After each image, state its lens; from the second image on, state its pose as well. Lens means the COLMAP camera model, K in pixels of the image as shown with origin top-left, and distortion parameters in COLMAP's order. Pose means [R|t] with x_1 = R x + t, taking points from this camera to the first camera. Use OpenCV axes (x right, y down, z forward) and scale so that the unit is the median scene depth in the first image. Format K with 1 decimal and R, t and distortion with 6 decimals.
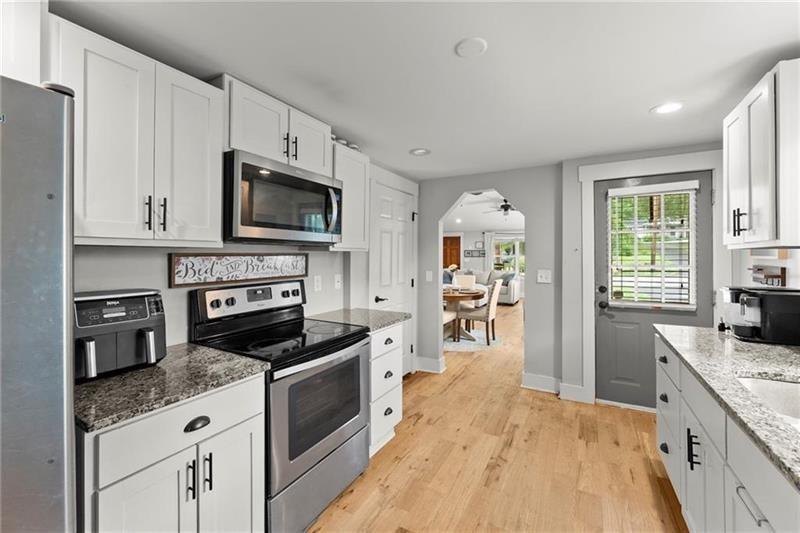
lens RADIAL K [[334.8, 0, 397.1], [0, 334.8, 256.7], [0, 0, 1]] dist [-0.001732, -0.000360]
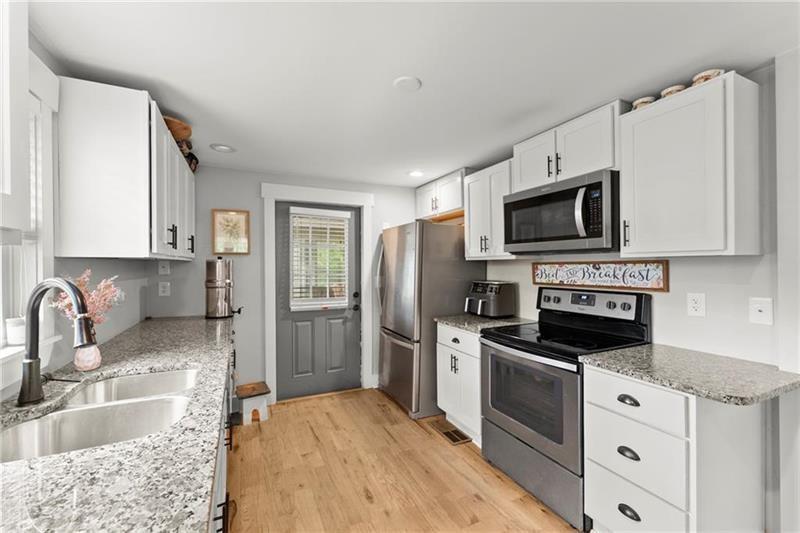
lens RADIAL K [[327.9, 0, 399.1], [0, 327.9, 269.6], [0, 0, 1]] dist [0.002394, 0.000444]
pose [[-0.573354, 0.013793, -0.819191, 0.633540], [0.002321, 0.999882, 0.015211, -0.001313], [0.819304, 0.006820, -0.573319, 0.882350]]
